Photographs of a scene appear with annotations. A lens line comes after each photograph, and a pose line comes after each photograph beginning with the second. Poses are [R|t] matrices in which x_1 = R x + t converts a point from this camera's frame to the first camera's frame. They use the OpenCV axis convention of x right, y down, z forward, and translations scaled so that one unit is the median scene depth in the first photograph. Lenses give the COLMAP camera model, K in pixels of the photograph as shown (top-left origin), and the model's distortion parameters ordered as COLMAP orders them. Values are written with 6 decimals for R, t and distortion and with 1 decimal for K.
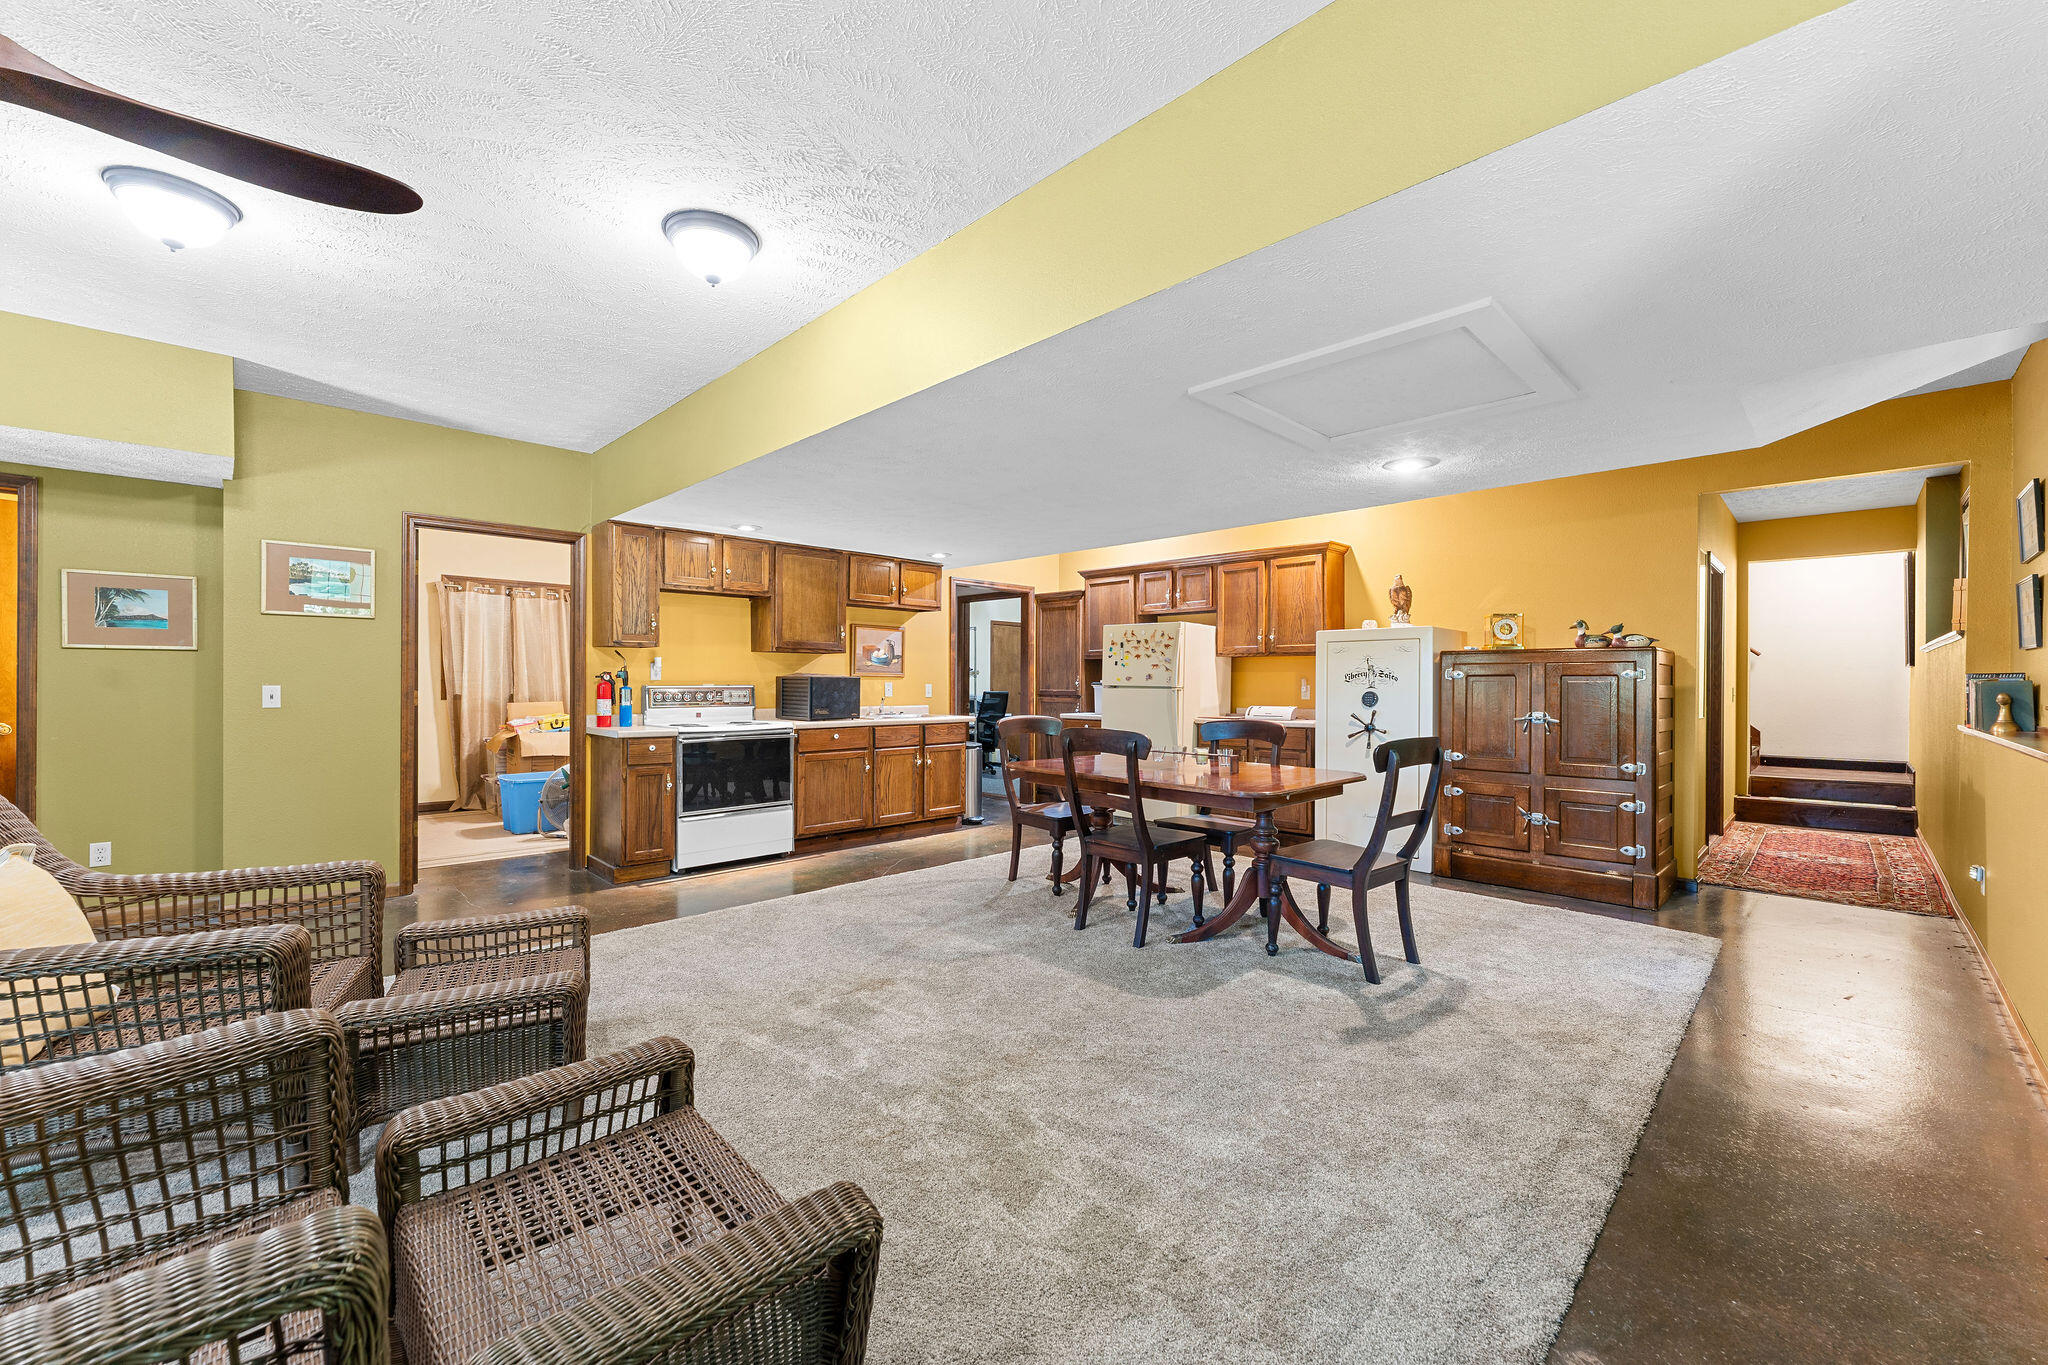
lens RADIAL K [[812.6, 0, 1020.3], [0, 812.6, 683.6], [0, 0, 1]] dist [-0.001866, -0.000008]
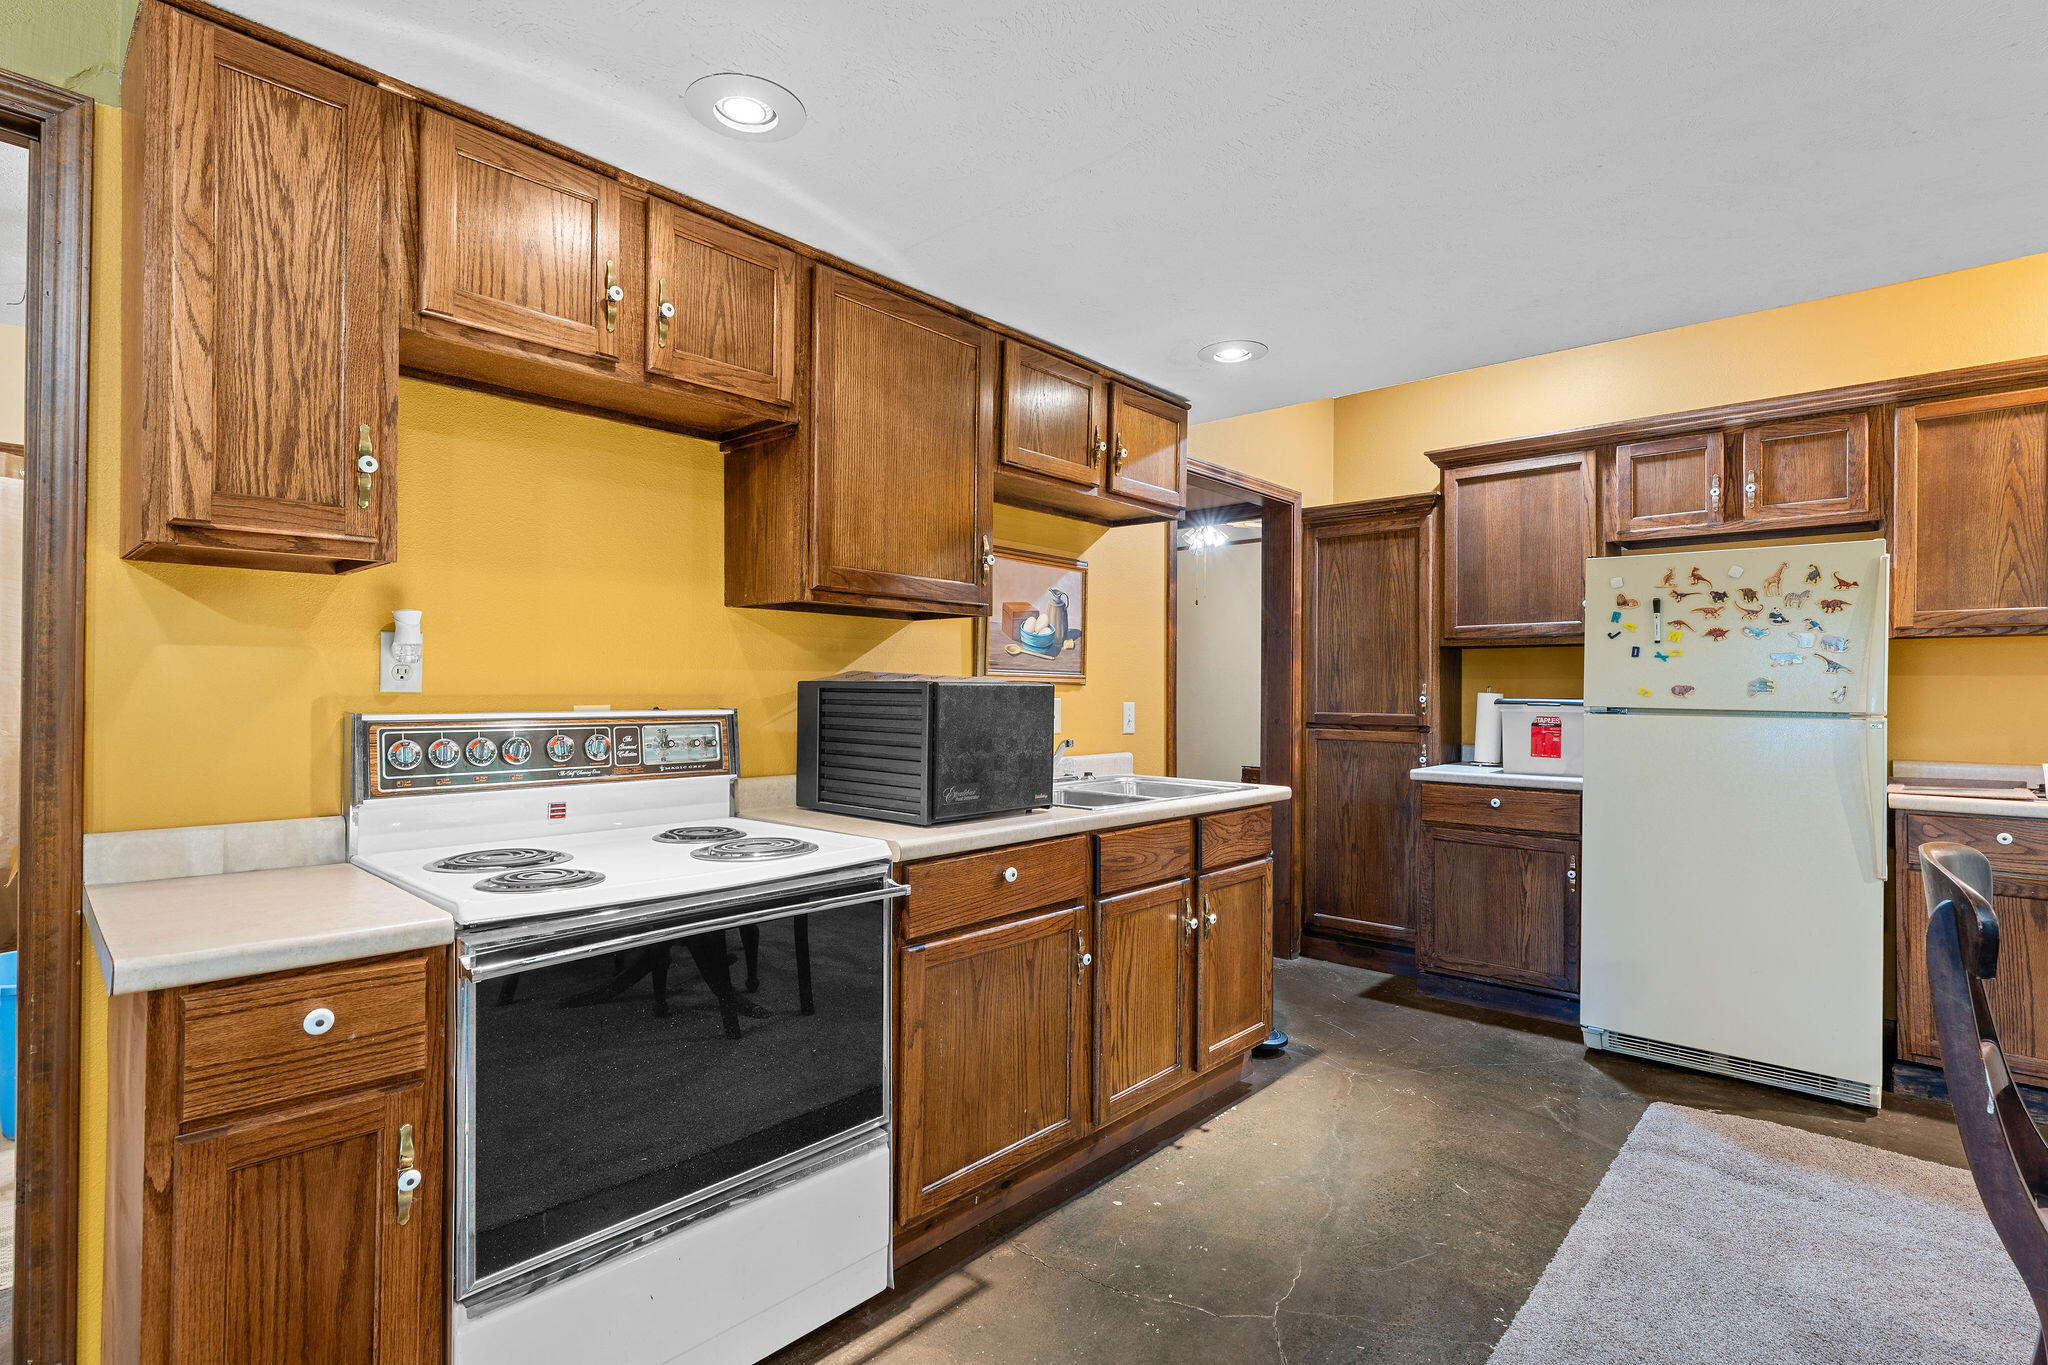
lens RADIAL K [[979.5, 0, 1027.7], [0, 979.5, 685.1], [0, 0, 1]] dist [-0.001022, -0.002321]
pose [[0.998352, 0.002982, 0.057318, -0.225260], [-0.002587, 0.999972, -0.006976, -0.004714], [-0.057337, 0.006816, 0.998332, 0.581560]]
